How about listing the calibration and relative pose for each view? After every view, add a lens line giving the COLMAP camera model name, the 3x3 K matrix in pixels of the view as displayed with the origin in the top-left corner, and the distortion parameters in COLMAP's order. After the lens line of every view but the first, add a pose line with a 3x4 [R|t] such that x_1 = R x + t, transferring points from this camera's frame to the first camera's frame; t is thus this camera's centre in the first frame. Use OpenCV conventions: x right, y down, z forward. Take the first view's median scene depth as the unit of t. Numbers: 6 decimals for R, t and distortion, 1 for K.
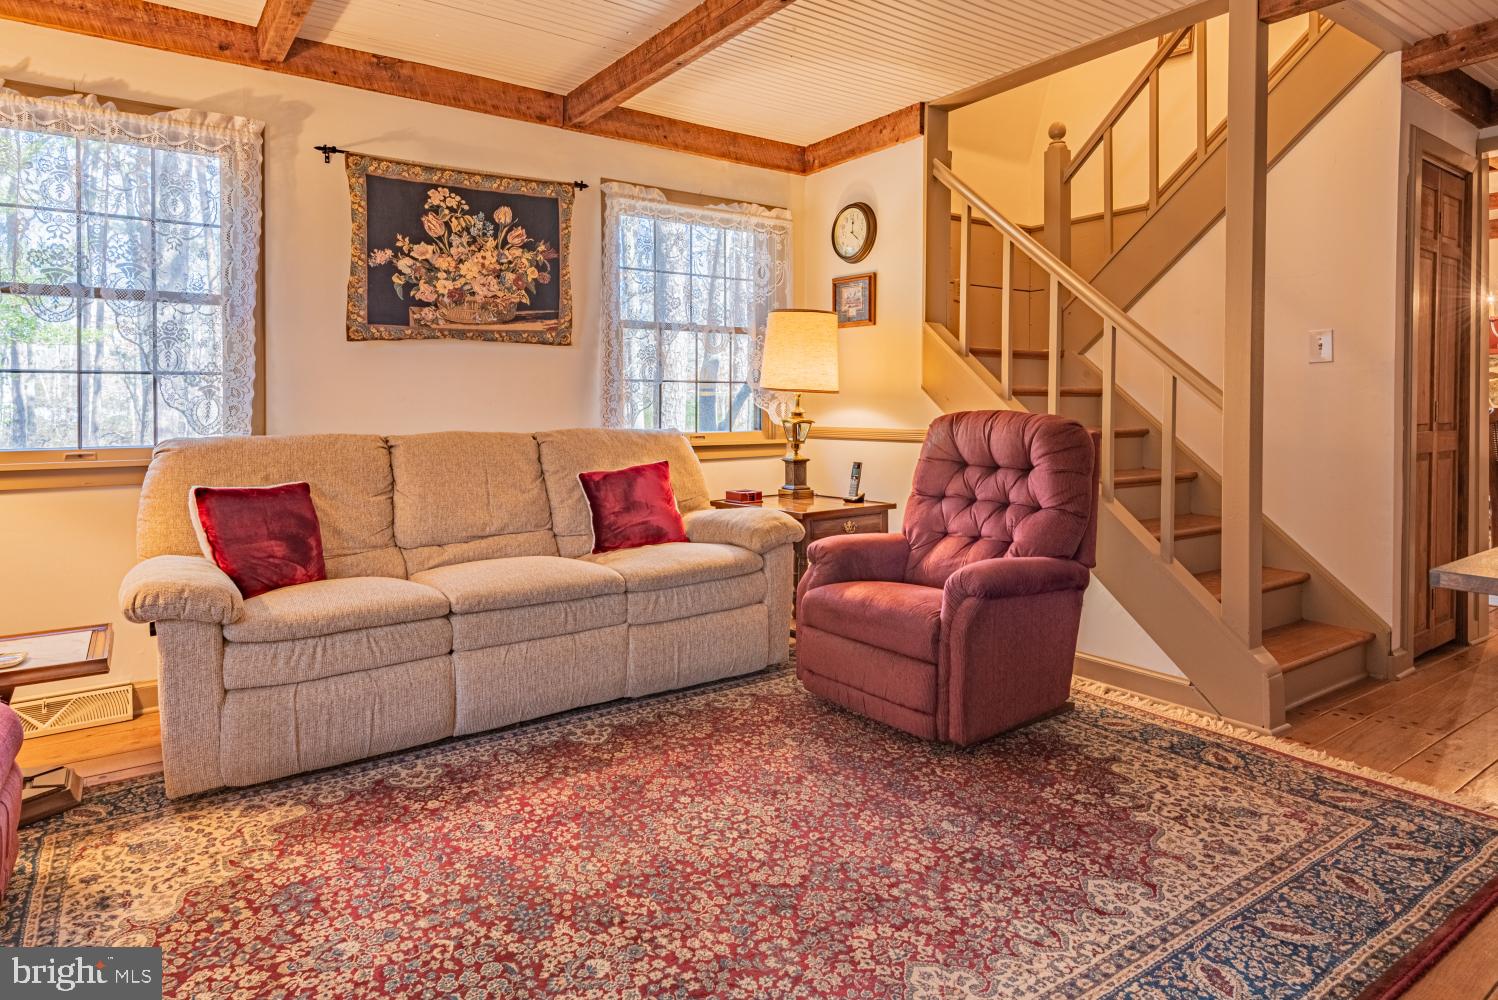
lens RADIAL K [[882.6, 0, 765.3], [0, 882.6, 348.2], [0, 0, 1]] dist [0.028758, -0.008173]
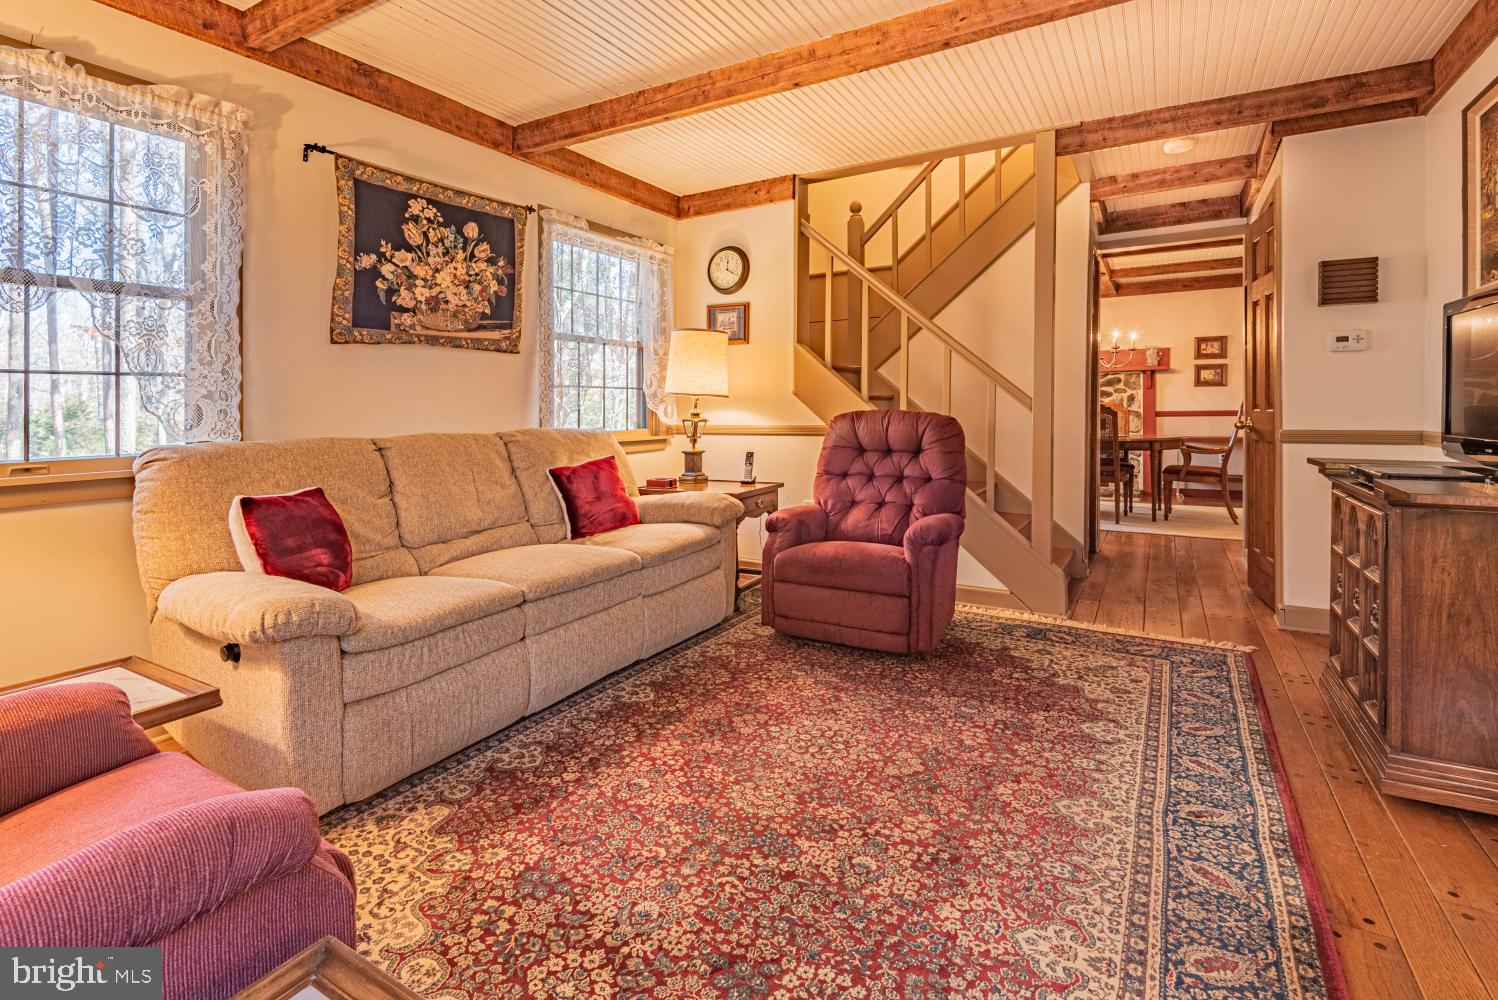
lens RADIAL K [[706.9, 0, 772.7], [0, 706.9, 359.9], [0, 0, 1]] dist [0.015370, -0.000170]
pose [[0.911818, 0.023425, 0.409926, -0.370965], [-0.022183, 0.999724, -0.007786, 0.005827], [-0.409995, -0.001994, 0.912086, 0.081931]]
